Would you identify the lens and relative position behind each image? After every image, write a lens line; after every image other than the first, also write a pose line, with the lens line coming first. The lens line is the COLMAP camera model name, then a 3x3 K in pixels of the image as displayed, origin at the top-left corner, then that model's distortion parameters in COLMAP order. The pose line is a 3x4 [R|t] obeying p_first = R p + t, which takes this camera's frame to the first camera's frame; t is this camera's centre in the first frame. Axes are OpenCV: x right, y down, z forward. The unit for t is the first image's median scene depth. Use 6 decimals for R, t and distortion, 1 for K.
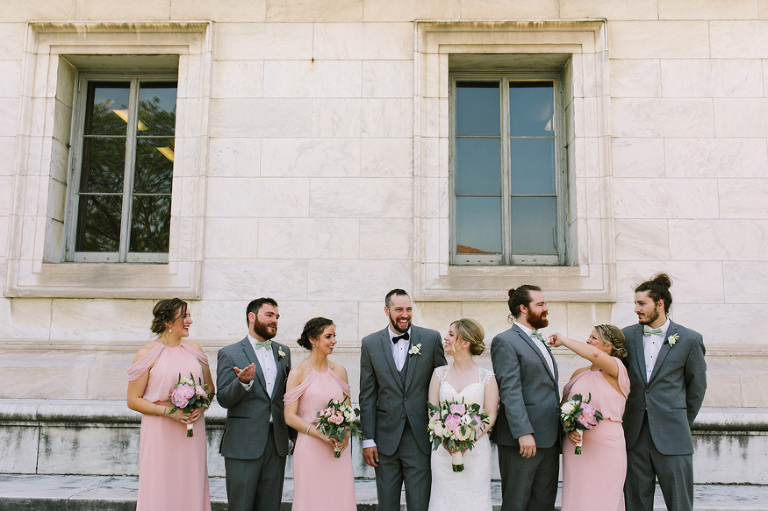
lens RADIAL K [[732.2, 0, 384.0], [0, 732.2, 255.5], [0, 0, 1]] dist [-0.002737, 0.002563]
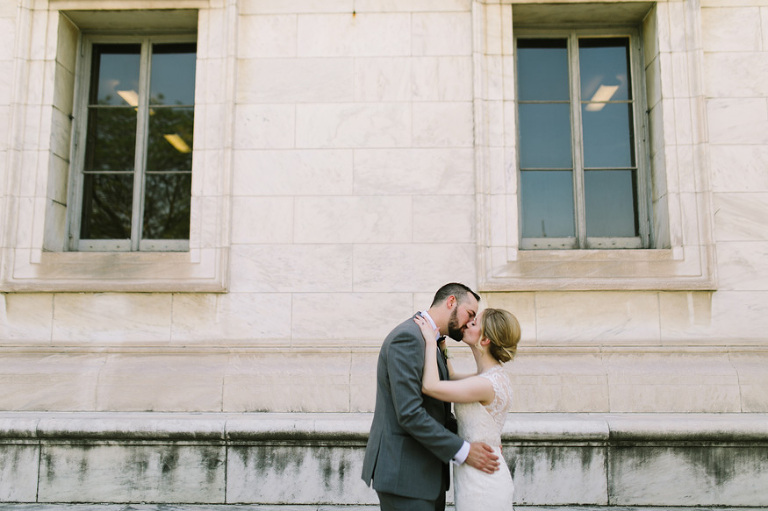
lens RADIAL K [[732.2, 0, 384.0], [0, 732.2, 255.5], [0, 0, 1]] dist [-0.002737, 0.002563]
pose [[0.999943, -0.010586, -0.001221, -0.065890], [0.010583, 0.999941, -0.002476, 0.020919], [0.001247, 0.002463, 0.999996, 0.144604]]
